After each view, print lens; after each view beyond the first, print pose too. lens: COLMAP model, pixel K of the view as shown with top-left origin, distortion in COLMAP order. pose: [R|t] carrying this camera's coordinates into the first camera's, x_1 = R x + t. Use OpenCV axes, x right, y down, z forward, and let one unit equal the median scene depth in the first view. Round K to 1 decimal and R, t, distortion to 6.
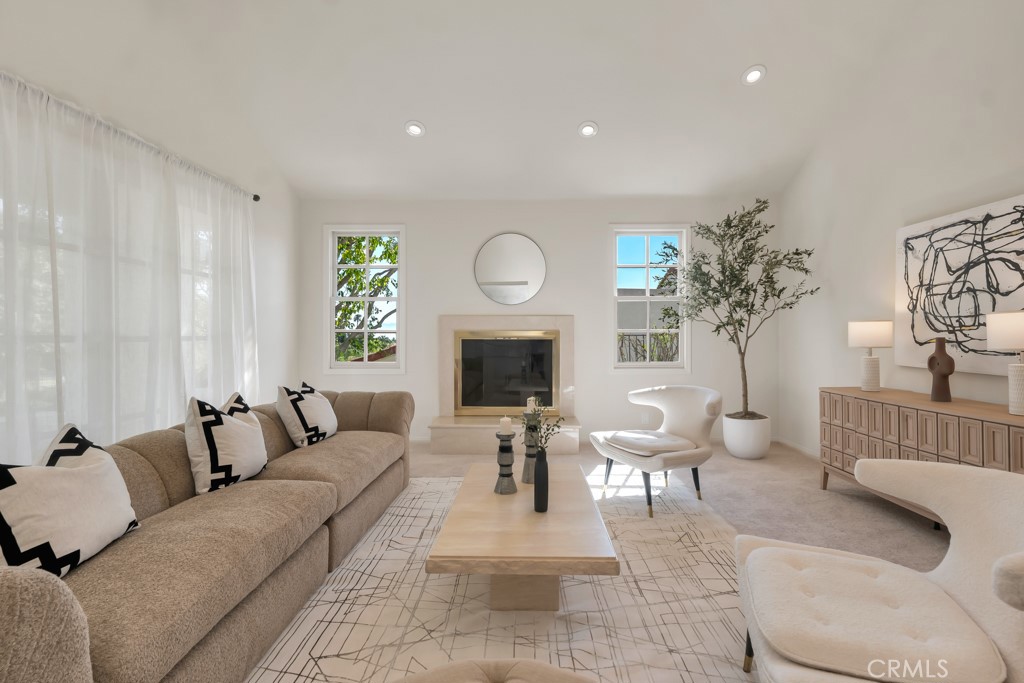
lens RADIAL K [[467.4, 0, 533.7], [0, 467.4, 340.5], [0, 0, 1]] dist [-0.000316, -0.000622]
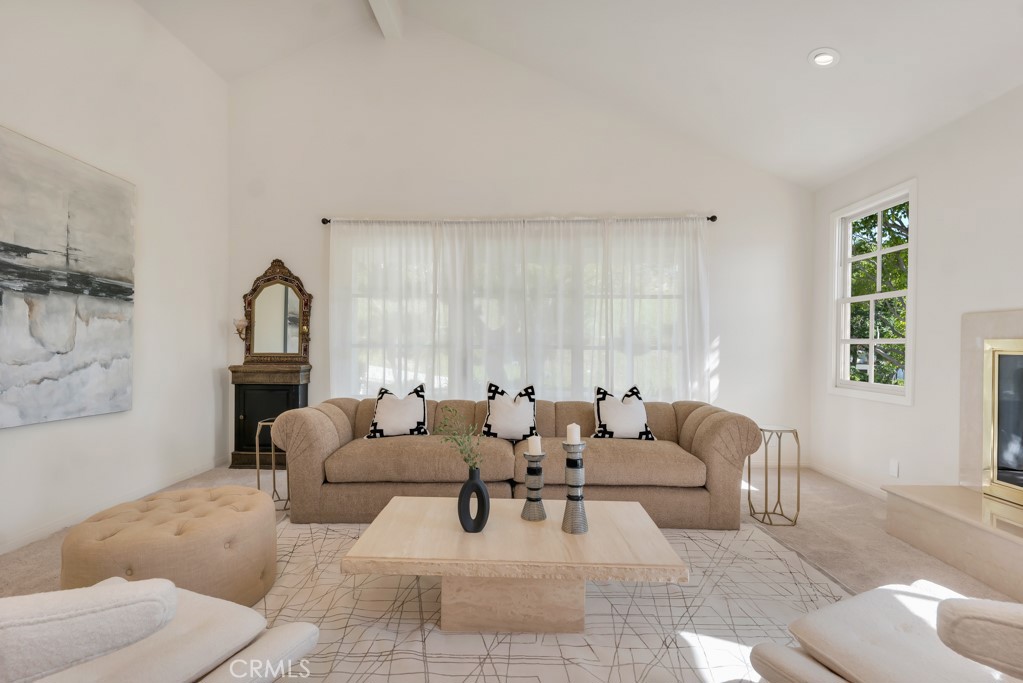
lens RADIAL K [[459.2, 0, 509.0], [0, 459.2, 348.4], [0, 0, 1]] dist [0.003393, 0.000125]
pose [[-0.032884, 0.014322, -0.999357, 0.532573], [-0.014037, 0.999792, 0.014790, -0.014804], [0.999361, 0.014514, -0.032676, 0.619980]]
